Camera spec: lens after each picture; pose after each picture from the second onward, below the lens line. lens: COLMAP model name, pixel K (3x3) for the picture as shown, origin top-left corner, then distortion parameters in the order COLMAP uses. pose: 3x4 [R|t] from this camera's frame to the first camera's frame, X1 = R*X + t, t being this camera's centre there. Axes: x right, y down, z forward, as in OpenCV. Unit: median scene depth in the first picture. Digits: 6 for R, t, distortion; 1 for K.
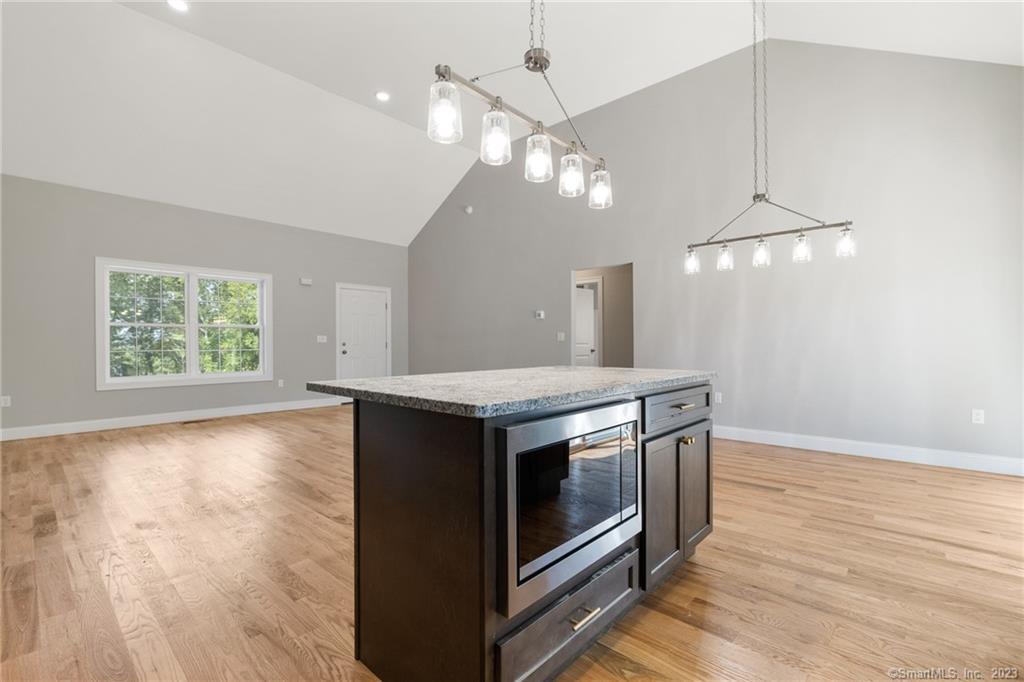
lens RADIAL K [[450.7, 0, 509.6], [0, 450.7, 348.1], [0, 0, 1]] dist [-0.004507, -0.000655]
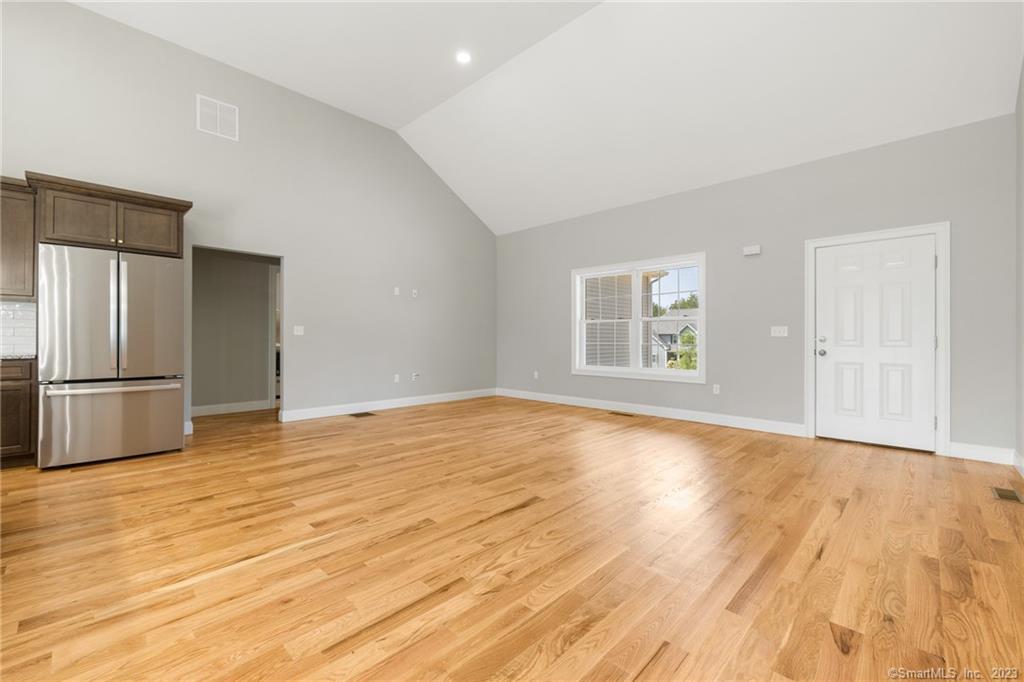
lens RADIAL K [[426.7, 0, 511.0], [0, 426.7, 339.8], [0, 0, 1]] dist [-0.001362, -0.000010]
pose [[-0.027861, 0.007477, -0.999584, 0.334493], [-0.014854, 0.999859, 0.007893, -0.010837], [0.999501, 0.015068, -0.027746, 0.942876]]
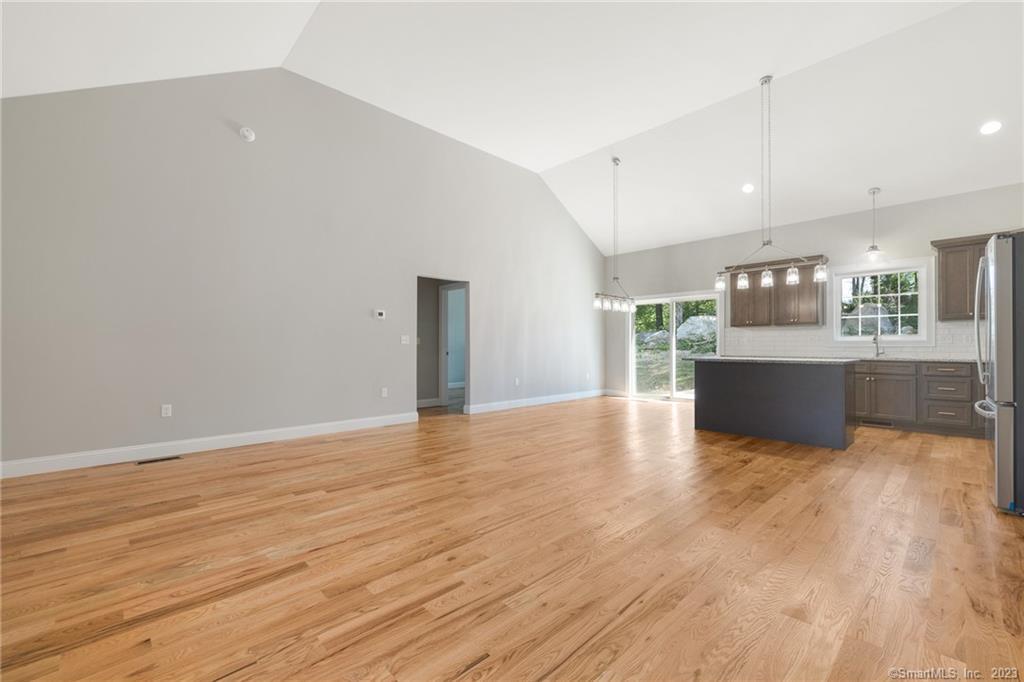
lens RADIAL K [[426.7, 0, 511.0], [0, 426.7, 339.8], [0, 0, 1]] dist [-0.001362, -0.000010]
pose [[0.070935, 0.019277, 0.997295, -1.000762], [0.009757, 0.999752, -0.020018, -0.005271], [-0.997433, 0.011151, 0.070729, 0.898898]]
